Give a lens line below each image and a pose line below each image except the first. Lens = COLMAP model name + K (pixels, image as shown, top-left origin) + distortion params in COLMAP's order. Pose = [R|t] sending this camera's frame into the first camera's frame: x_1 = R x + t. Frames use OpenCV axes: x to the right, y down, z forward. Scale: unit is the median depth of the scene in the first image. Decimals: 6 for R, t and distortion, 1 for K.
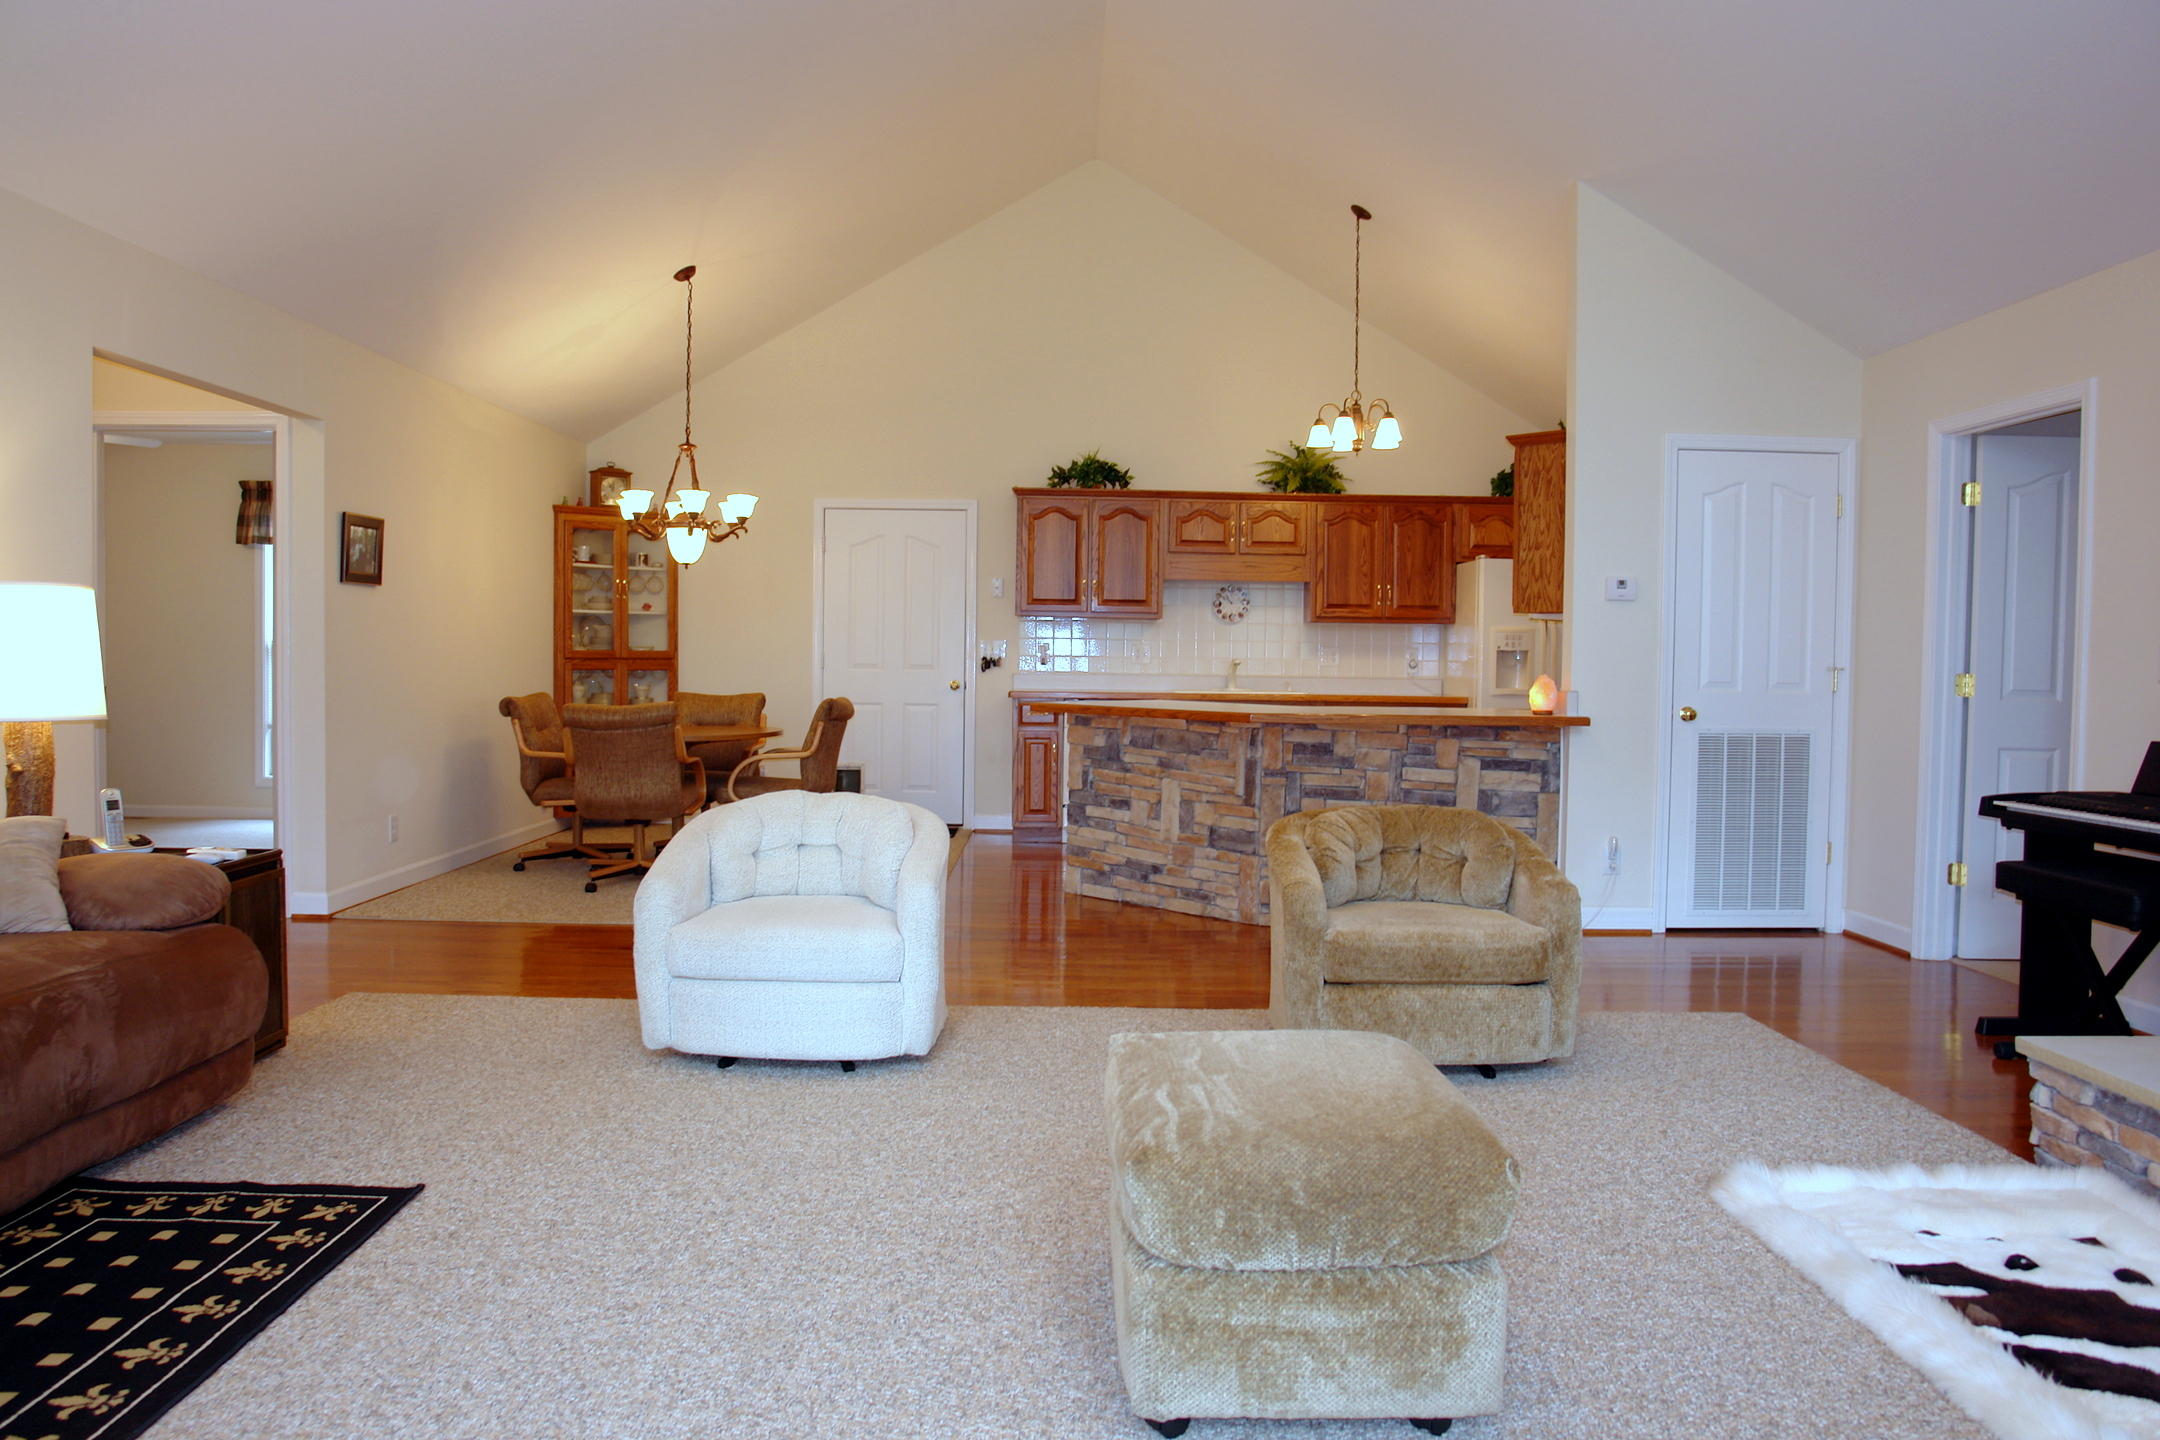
lens RADIAL K [[1490.1, 0, 1077.9], [0, 1490.1, 703.0], [0, 0, 1]] dist [-0.085766, 0.042142]
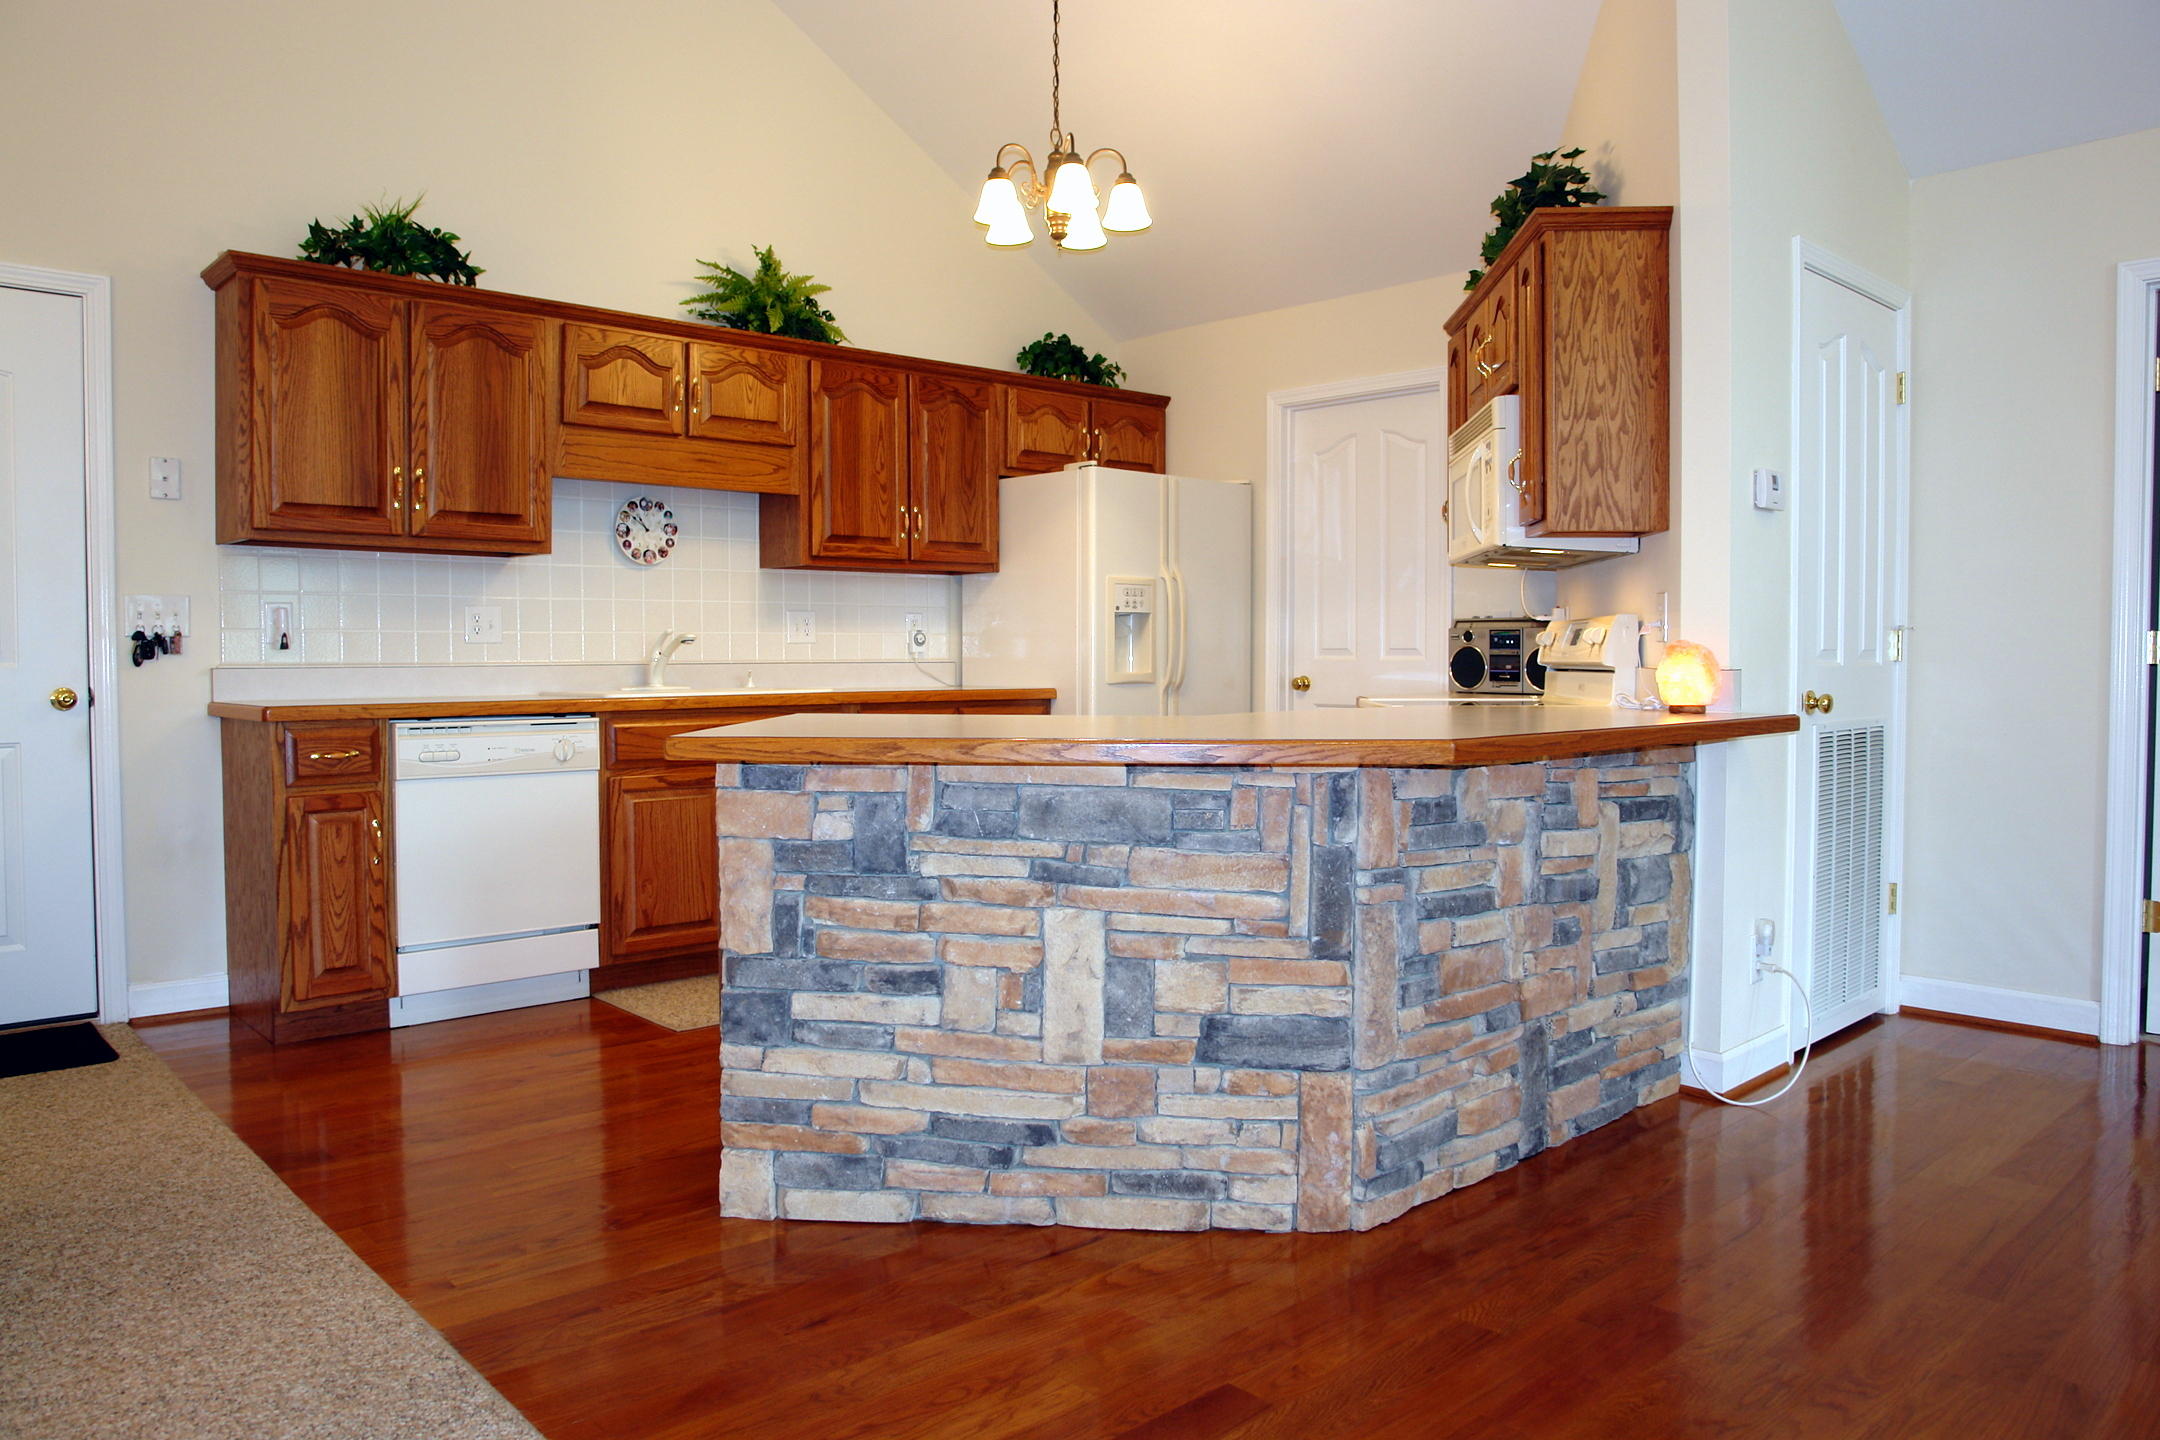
lens RADIAL K [[1490.1, 0, 1077.3], [0, 1490.1, 710.1], [0, 0, 1]] dist [-0.085766, 0.042142]
pose [[0.744171, -0.040055, 0.666787, -0.209198], [0.031793, 0.999193, 0.024541, -0.013237], [-0.667232, 0.002937, 0.744844, 0.714123]]
